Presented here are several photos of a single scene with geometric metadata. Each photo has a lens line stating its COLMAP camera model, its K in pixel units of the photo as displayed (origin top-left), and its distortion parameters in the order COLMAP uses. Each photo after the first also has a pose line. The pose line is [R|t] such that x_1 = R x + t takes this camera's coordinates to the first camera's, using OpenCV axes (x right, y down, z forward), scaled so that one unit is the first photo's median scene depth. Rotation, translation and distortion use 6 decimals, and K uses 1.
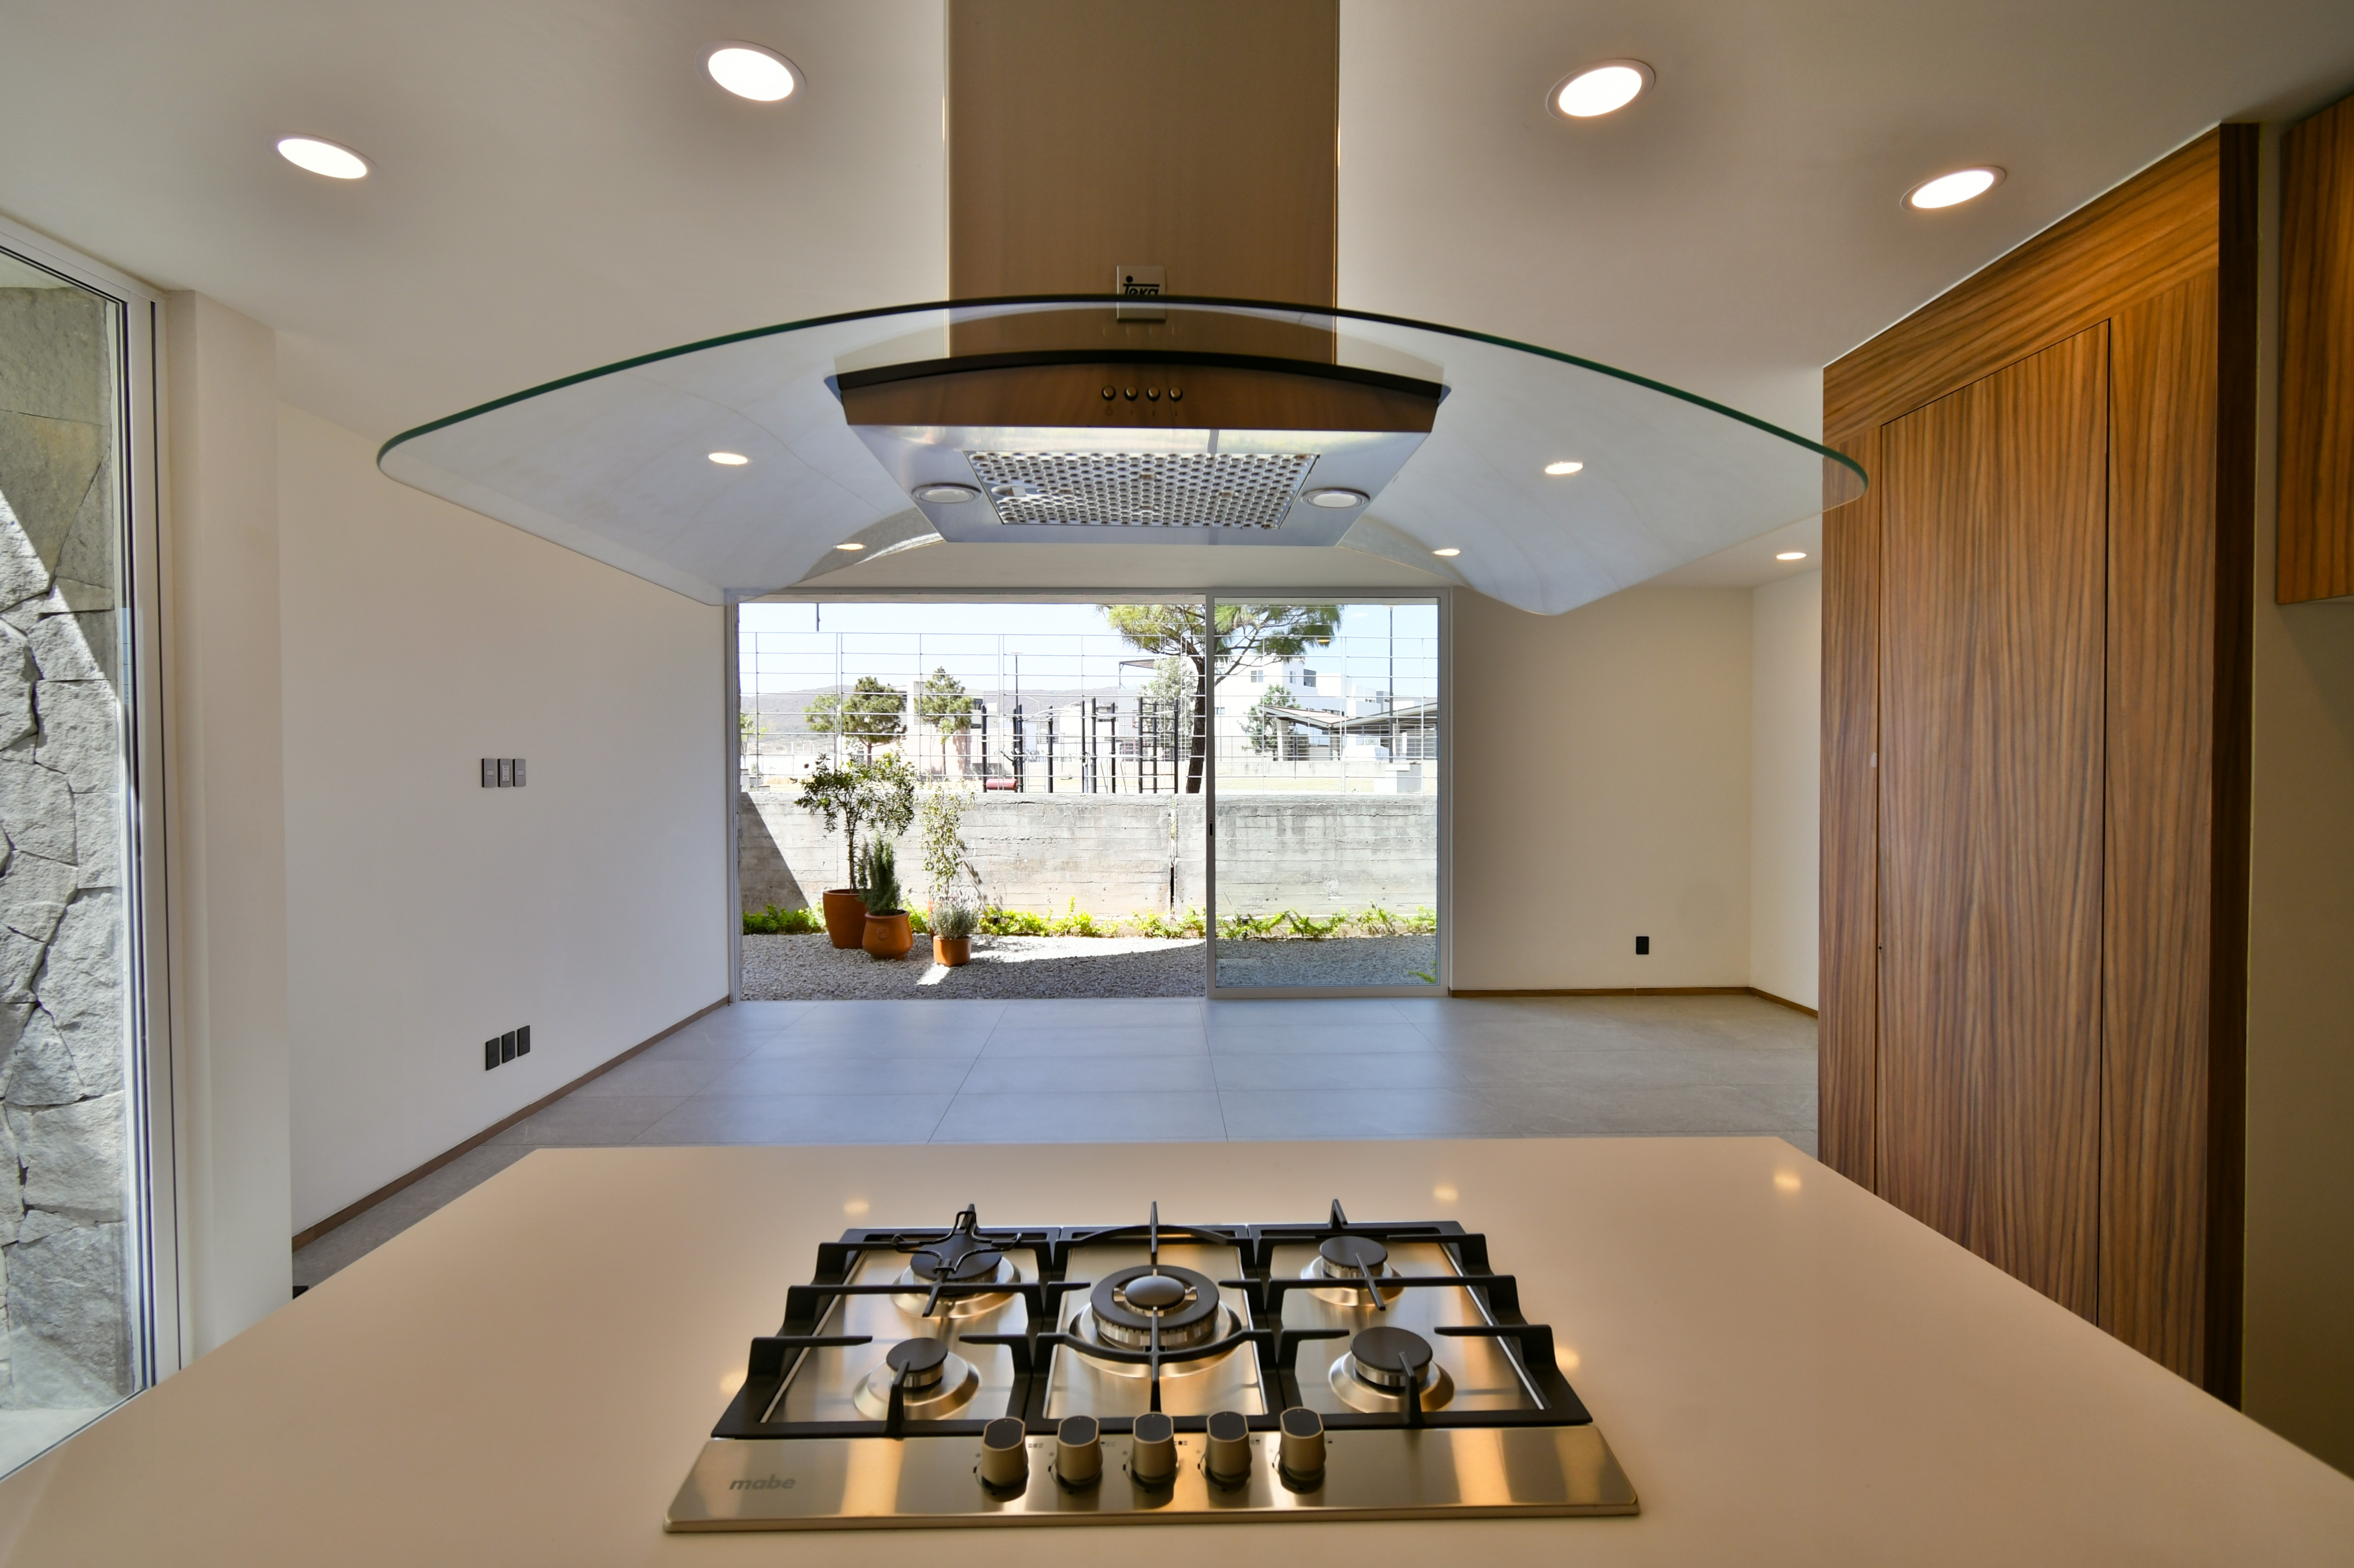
lens RADIAL K [[1064.8, 0, 1176.1], [0, 1064.8, 788.9], [0, 0, 1]] dist [0.000442, -0.000543]
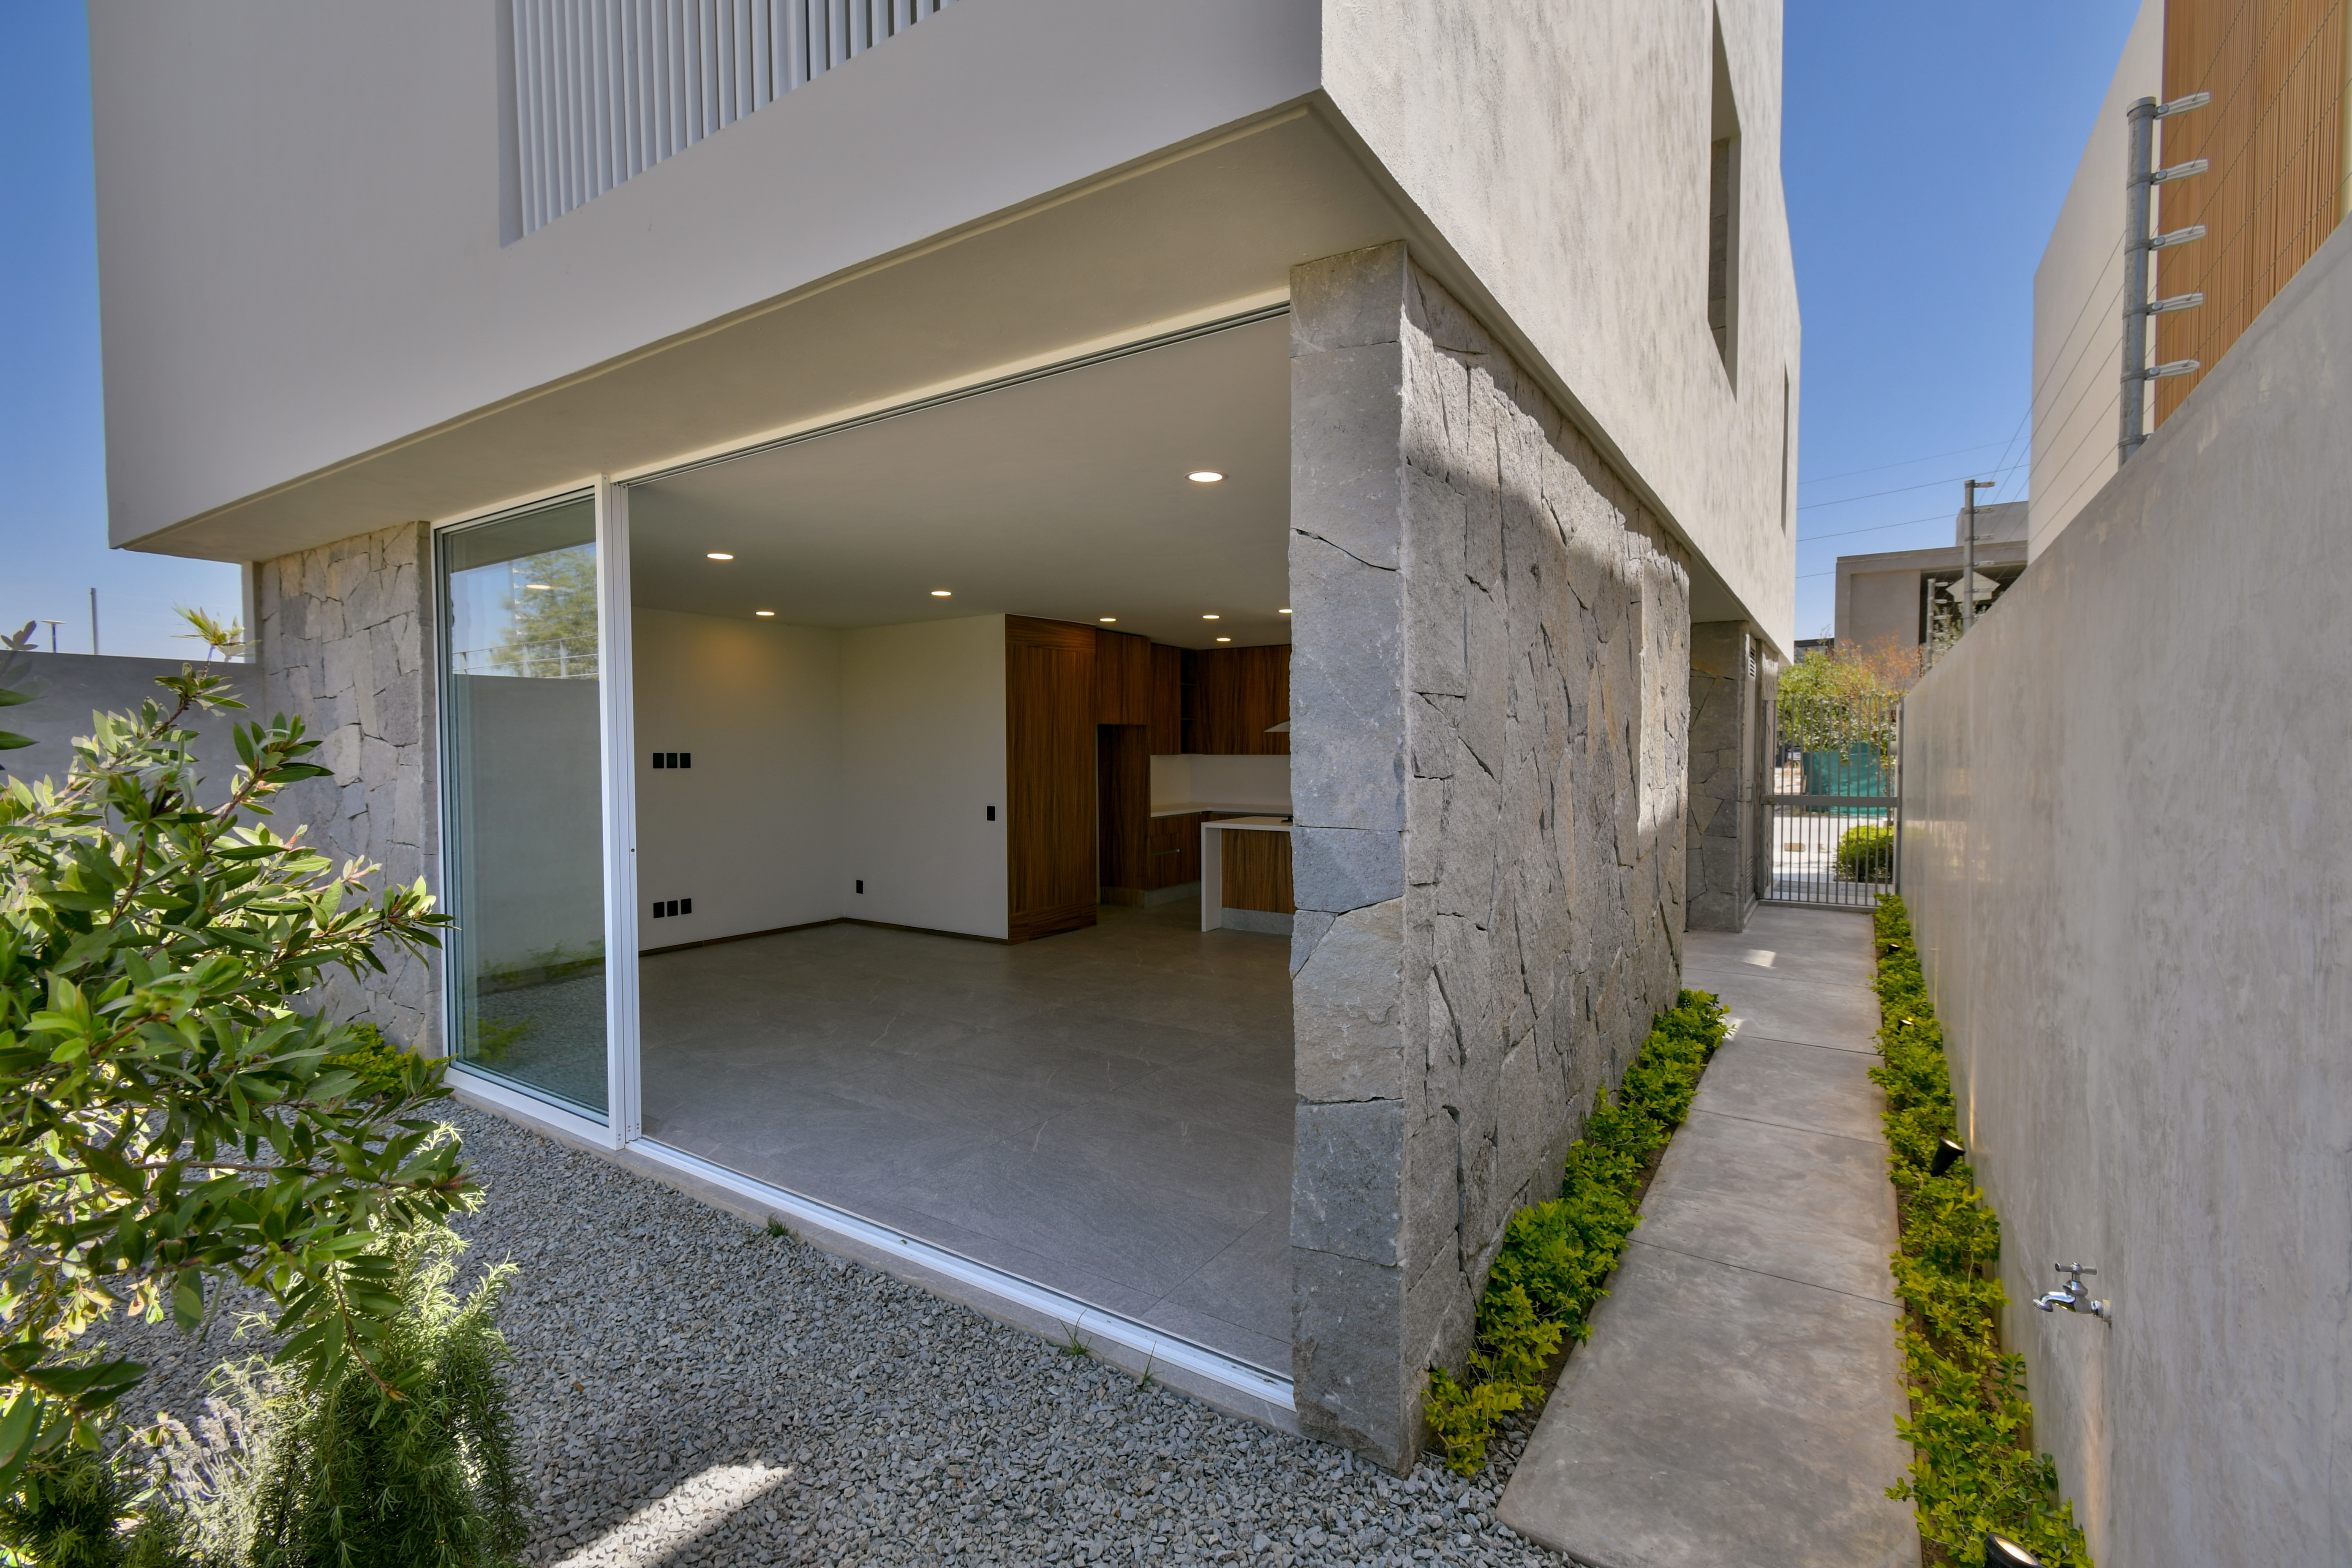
lens RADIAL K [[1025.3, 0, 1178.5], [0, 1025.3, 787.8], [0, 0, 1]] dist [0.003073, -0.000520]
pose [[-0.822058, -0.012452, 0.569267, -1.429205], [0.021896, 0.998330, 0.053456, -0.082327], [-0.568982, 0.056408, -0.820413, 3.282459]]
